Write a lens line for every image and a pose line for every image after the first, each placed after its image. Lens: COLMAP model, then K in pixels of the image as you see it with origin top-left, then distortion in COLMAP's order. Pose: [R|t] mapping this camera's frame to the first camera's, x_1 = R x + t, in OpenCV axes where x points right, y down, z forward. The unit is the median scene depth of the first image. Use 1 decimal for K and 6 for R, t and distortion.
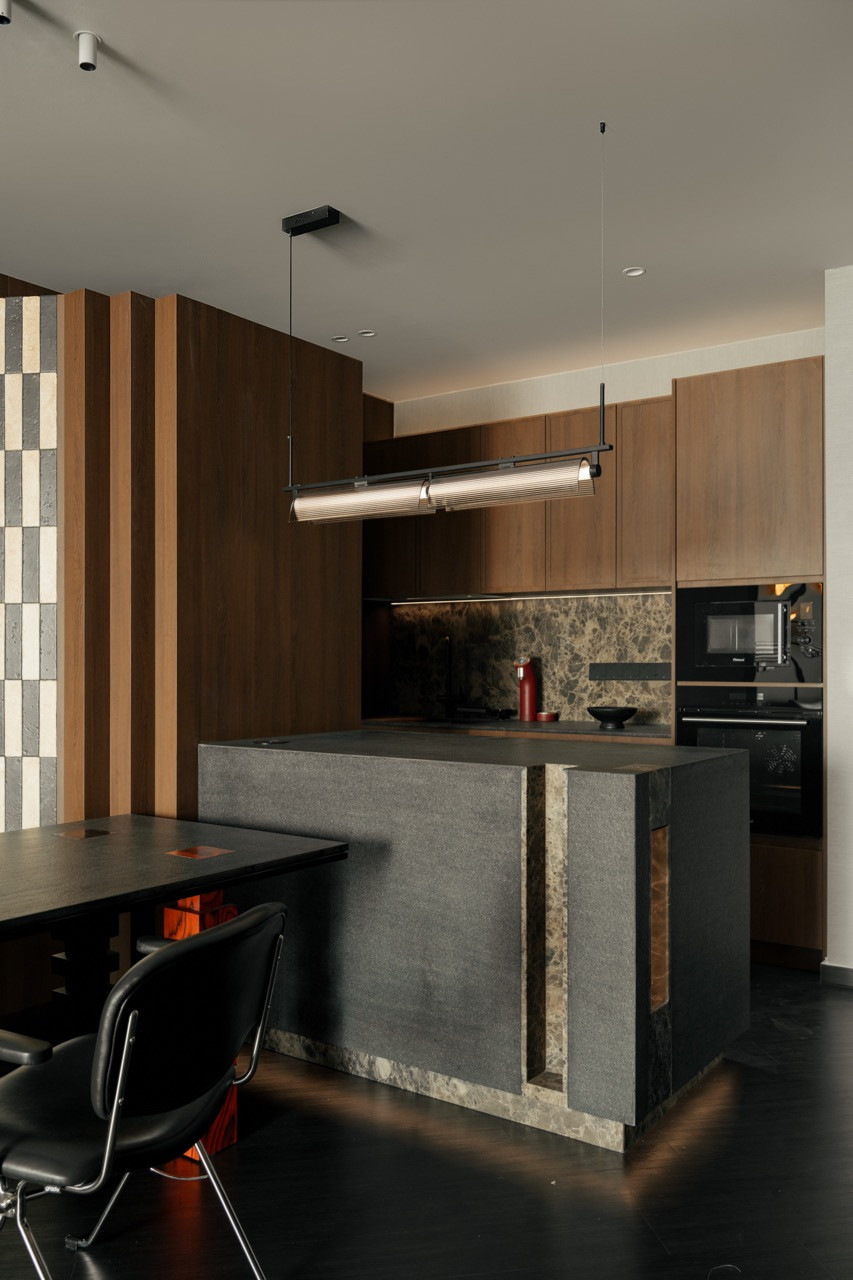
lens RADIAL K [[1048.8, 0, 428.5], [0, 1048.8, 658.1], [0, 0, 1]] dist [0.003715, -0.003595]
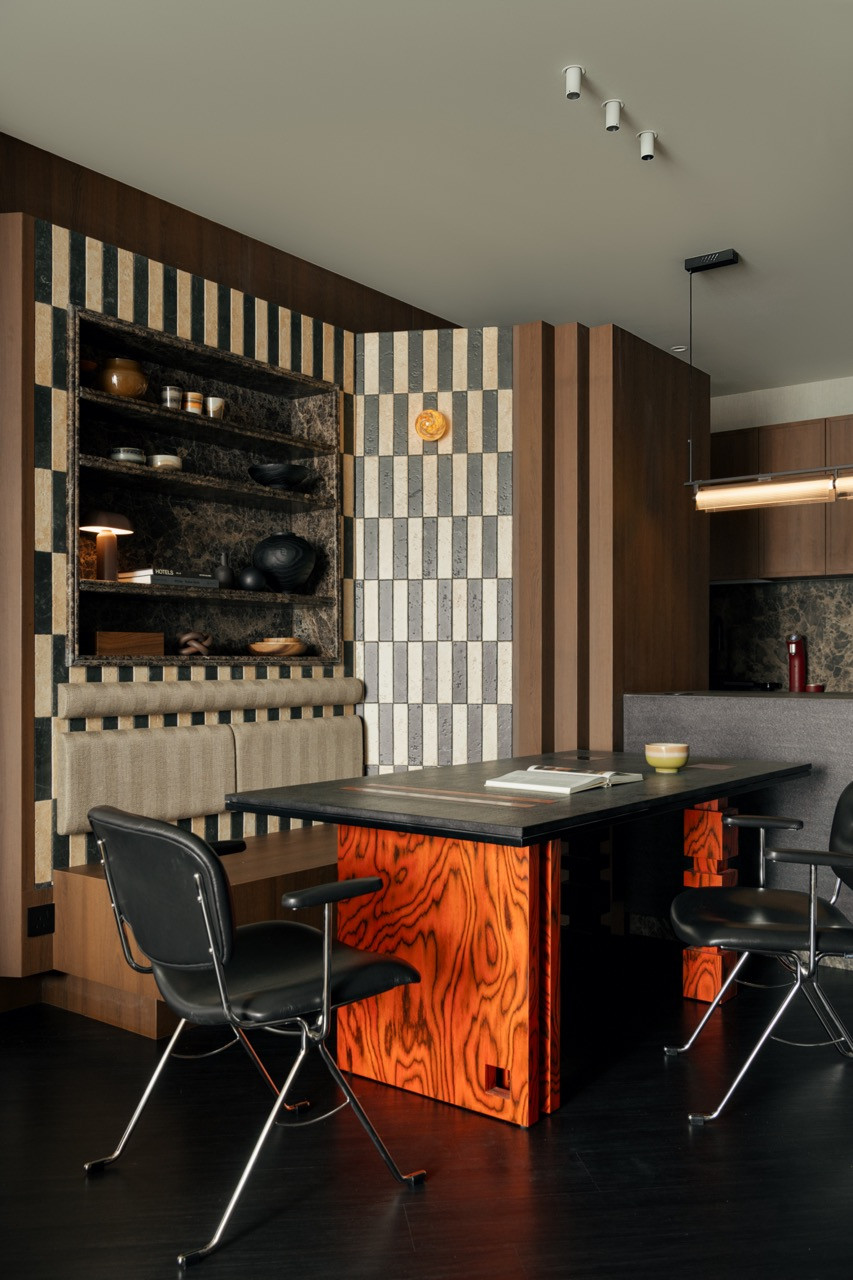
lens RADIAL K [[1085.8, 0, 424.2], [0, 1085.8, 665.2], [0, 0, 1]] dist [0.003549, -0.006000]
pose [[0.999327, 0.000652, -0.036682, -0.273116], [-0.000608, 0.999999, 0.001212, 0.031577], [0.036683, -0.001189, 0.999326, -0.177500]]
